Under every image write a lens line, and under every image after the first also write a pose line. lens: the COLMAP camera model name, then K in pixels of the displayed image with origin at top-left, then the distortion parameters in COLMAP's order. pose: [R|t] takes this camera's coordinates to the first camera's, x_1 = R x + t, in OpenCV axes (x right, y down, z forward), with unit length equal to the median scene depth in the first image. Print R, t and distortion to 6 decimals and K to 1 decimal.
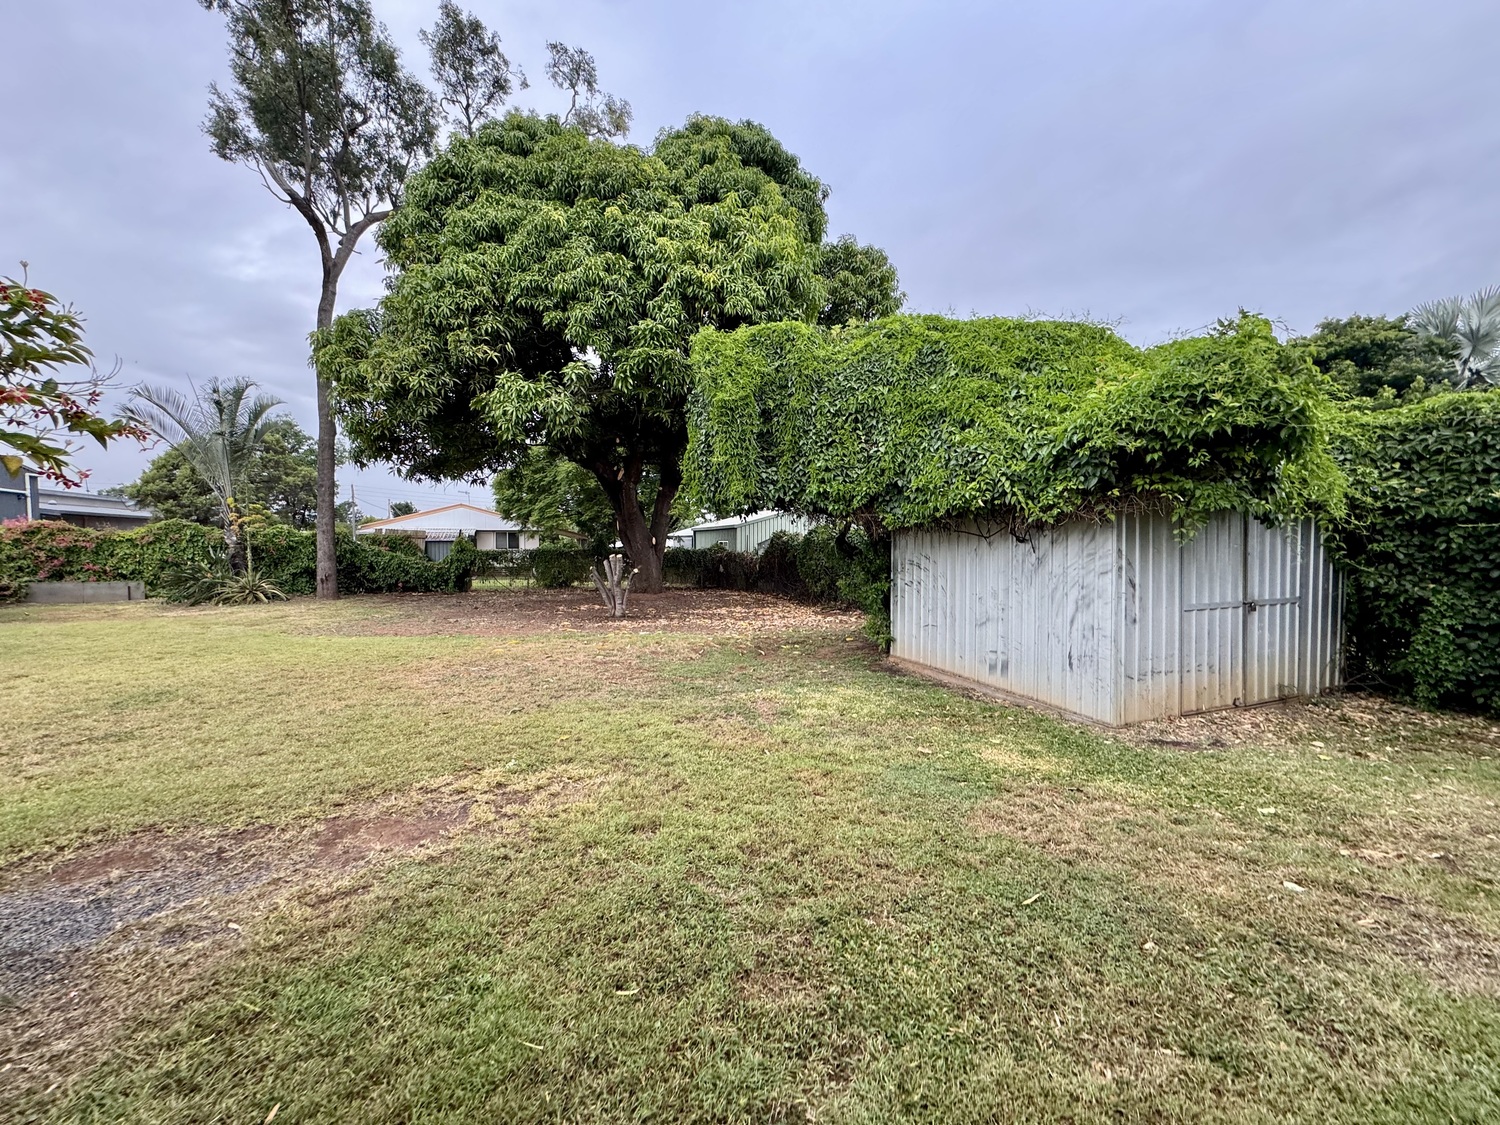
lens RADIAL K [[600.2, 0, 750.0], [0, 600.2, 562.5], [0, 0, 1]] dist [0.000569, 0.000127]
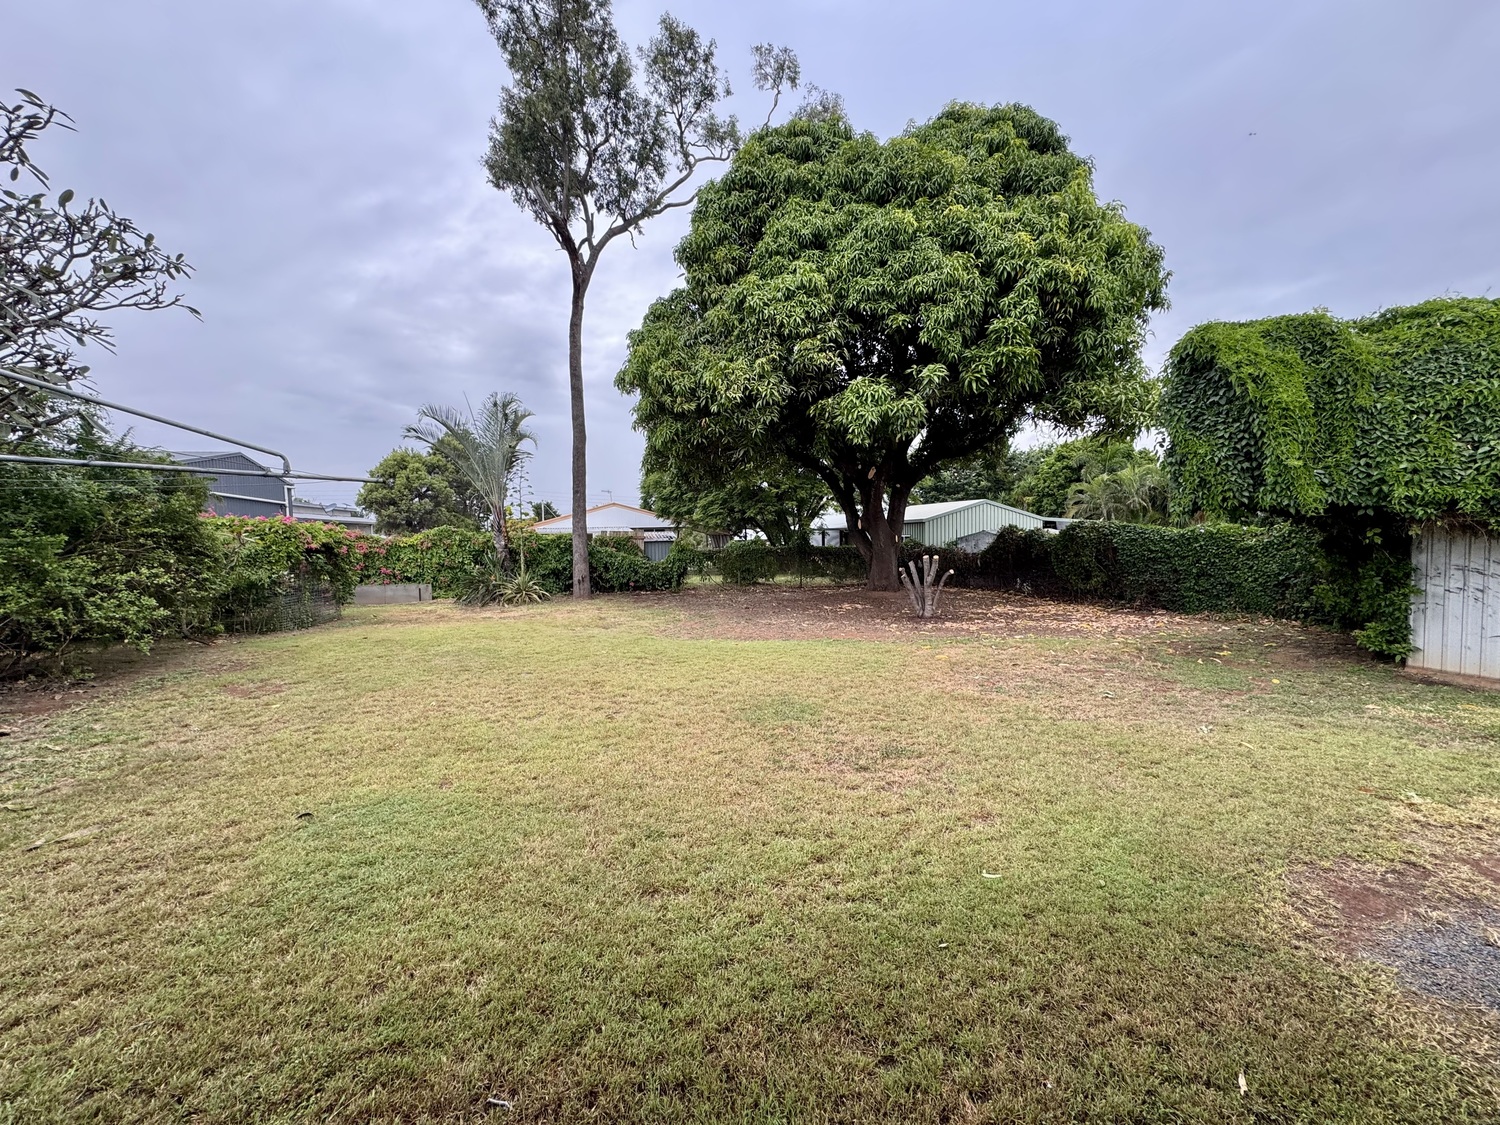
lens RADIAL K [[597.7, 0, 750.0], [0, 597.7, 562.5], [0, 0, 1]] dist [-0.000965, 0.000368]
pose [[0.993834, -0.011126, -0.110318, -0.320999], [0.012832, 0.999809, 0.014766, -0.016072], [0.110133, -0.016091, 0.993787, -0.016184]]
